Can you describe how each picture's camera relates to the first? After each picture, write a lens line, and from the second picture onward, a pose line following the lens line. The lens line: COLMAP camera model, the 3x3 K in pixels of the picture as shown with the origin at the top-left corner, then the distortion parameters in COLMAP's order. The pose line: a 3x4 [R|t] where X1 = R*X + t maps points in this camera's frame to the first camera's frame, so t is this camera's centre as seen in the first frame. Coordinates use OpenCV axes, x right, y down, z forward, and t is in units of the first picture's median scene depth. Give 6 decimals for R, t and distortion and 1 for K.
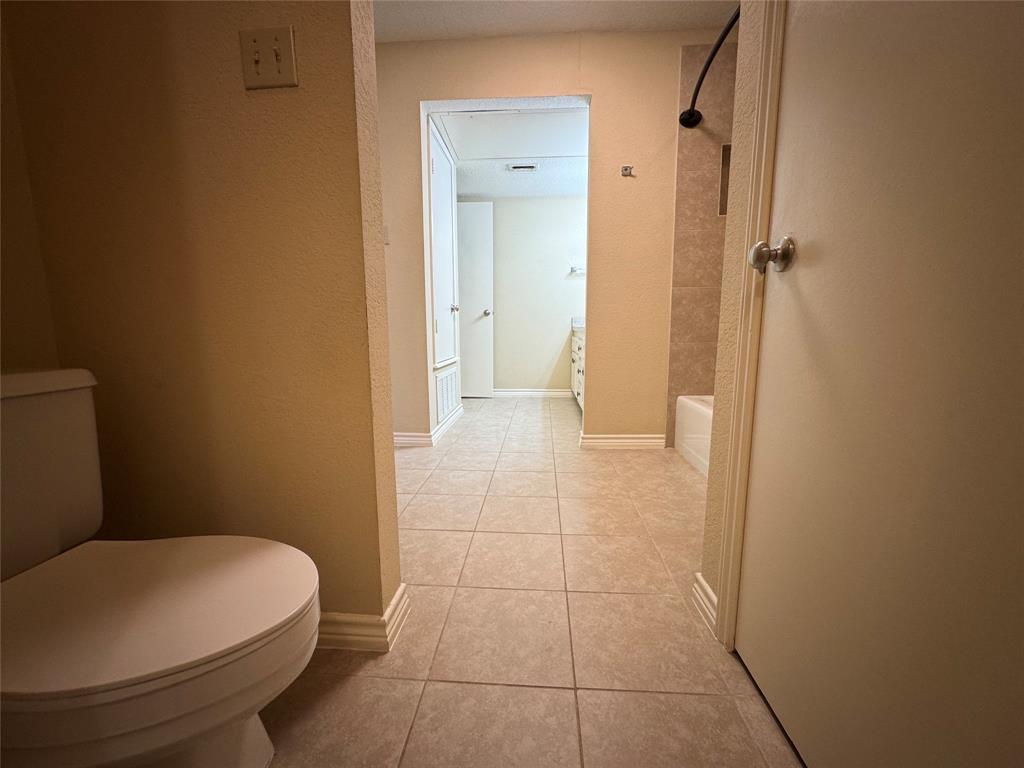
lens RADIAL K [[409.5, 0, 512.9], [0, 409.5, 384.8], [0, 0, 1]] dist [-0.002030, 0.000382]
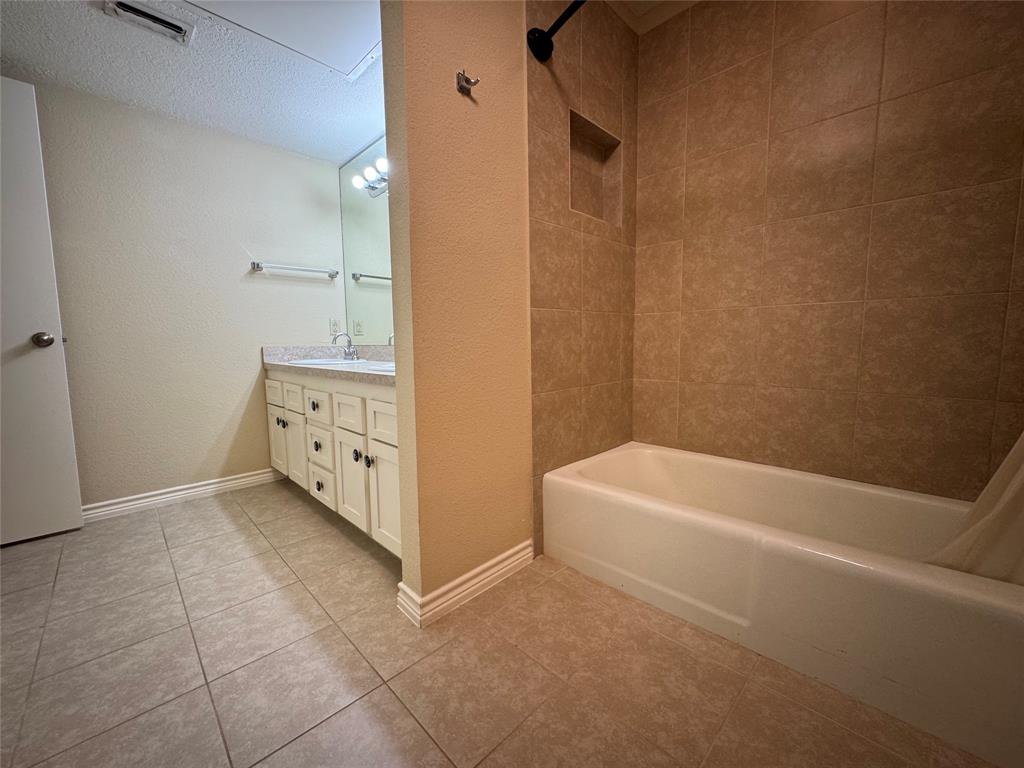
lens RADIAL K [[409.5, 0, 512.9], [0, 409.5, 384.8], [0, 0, 1]] dist [-0.002030, 0.000382]
pose [[0.660643, -0.082179, 0.746188, -0.102383], [0.116297, 0.993194, 0.006418, -0.124998], [-0.741637, 0.082539, 0.665704, 0.599537]]
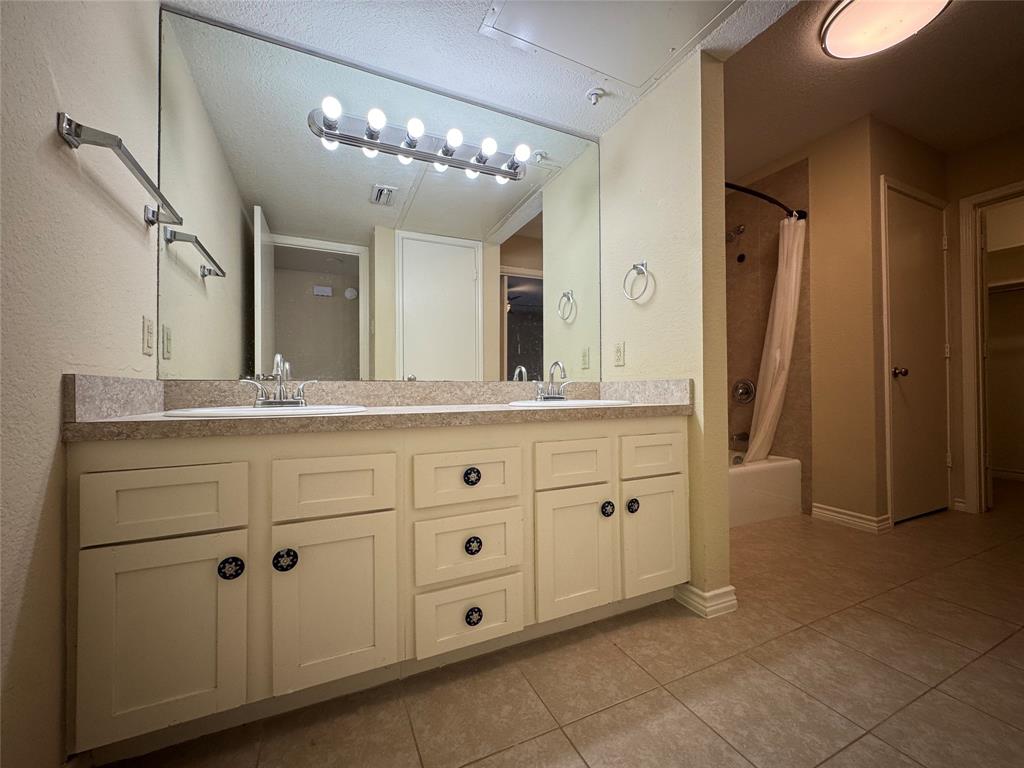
lens RADIAL K [[409.5, 0, 512.9], [0, 409.5, 384.8], [0, 0, 1]] dist [-0.002030, 0.000382]
pose [[-0.484860, 0.019043, 0.874384, -0.199887], [0.134670, 0.989465, 0.053127, -0.240713], [-0.864161, 0.143512, -0.482317, 1.542751]]
